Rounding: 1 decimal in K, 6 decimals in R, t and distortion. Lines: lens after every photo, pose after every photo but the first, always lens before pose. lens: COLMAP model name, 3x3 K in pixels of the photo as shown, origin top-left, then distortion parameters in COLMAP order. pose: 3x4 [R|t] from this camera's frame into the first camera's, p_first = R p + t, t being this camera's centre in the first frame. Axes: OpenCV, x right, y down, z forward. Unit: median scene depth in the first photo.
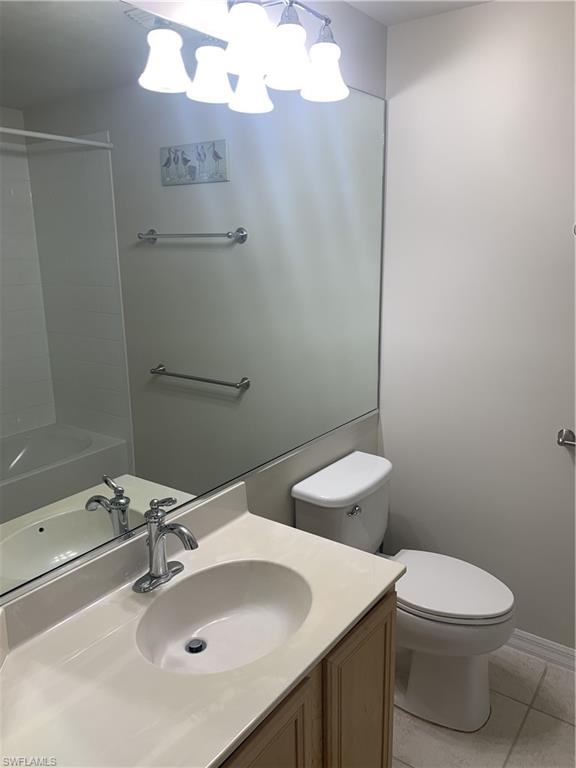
lens RADIAL K [[604.4, 0, 288.0], [0, 604.4, 384.0], [0, 0, 1]] dist [0.027079, -0.008757]
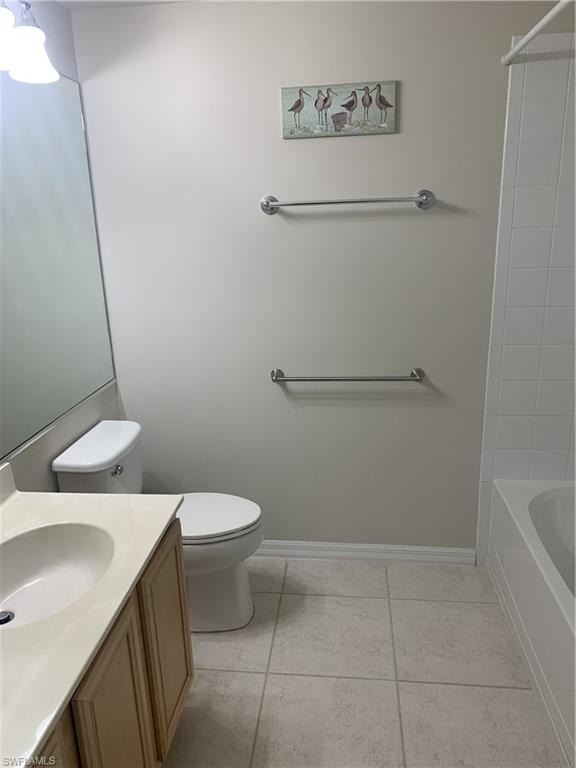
lens RADIAL K [[604.4, 0, 288.0], [0, 604.4, 384.0], [0, 0, 1]] dist [0.027079, -0.008757]
pose [[0.868261, -0.154804, 0.471338, -0.111637], [0.139782, 0.987915, 0.066972, 0.027083], [-0.476009, 0.007735, 0.879406, -0.097430]]
